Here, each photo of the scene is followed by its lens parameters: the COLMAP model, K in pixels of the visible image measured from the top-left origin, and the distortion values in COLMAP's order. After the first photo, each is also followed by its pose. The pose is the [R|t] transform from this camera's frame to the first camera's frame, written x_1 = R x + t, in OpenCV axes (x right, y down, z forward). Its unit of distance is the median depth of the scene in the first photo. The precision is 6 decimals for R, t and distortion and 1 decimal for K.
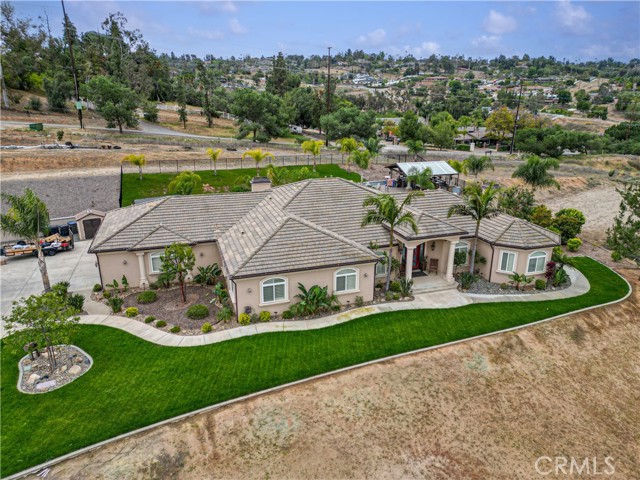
lens RADIAL K [[443.6, 0, 320.0], [0, 443.6, 240.0], [0, 0, 1]] dist [0.089961, -0.083524]
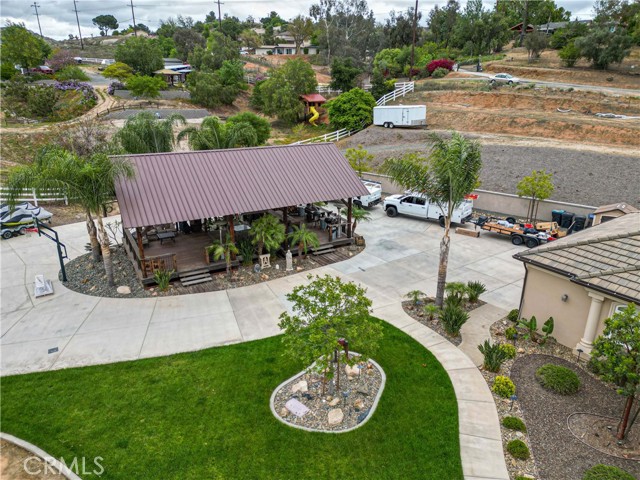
lens RADIAL K [[443.6, 0, 320.0], [0, 443.6, 240.0], [0, 0, 1]] dist [0.089961, -0.083524]
pose [[0.304752, 0.325944, -0.894923, -0.062941], [-0.308018, 0.922854, 0.231226, -0.053708], [0.901250, 0.205185, 0.381638, 0.549761]]
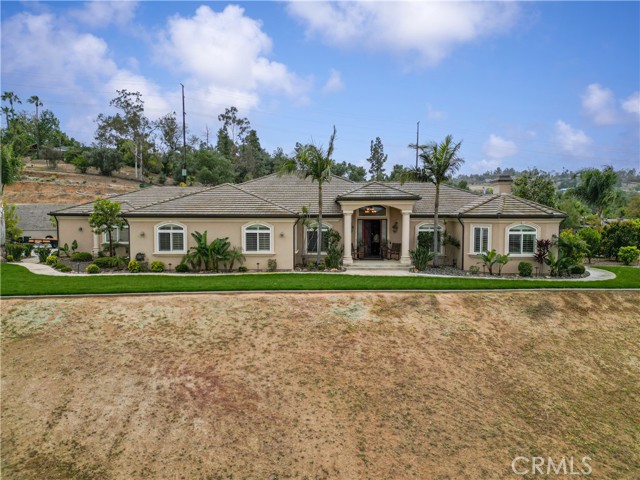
lens RADIAL K [[443.6, 0, 320.0], [0, 443.6, 240.0], [0, 0, 1]] dist [0.089961, -0.083524]
pose [[0.946567, 0.020246, -0.321871, 0.447182], [-0.102160, 0.965455, -0.239708, 0.285463], [0.305899, 0.259782, 0.915936, 0.247932]]
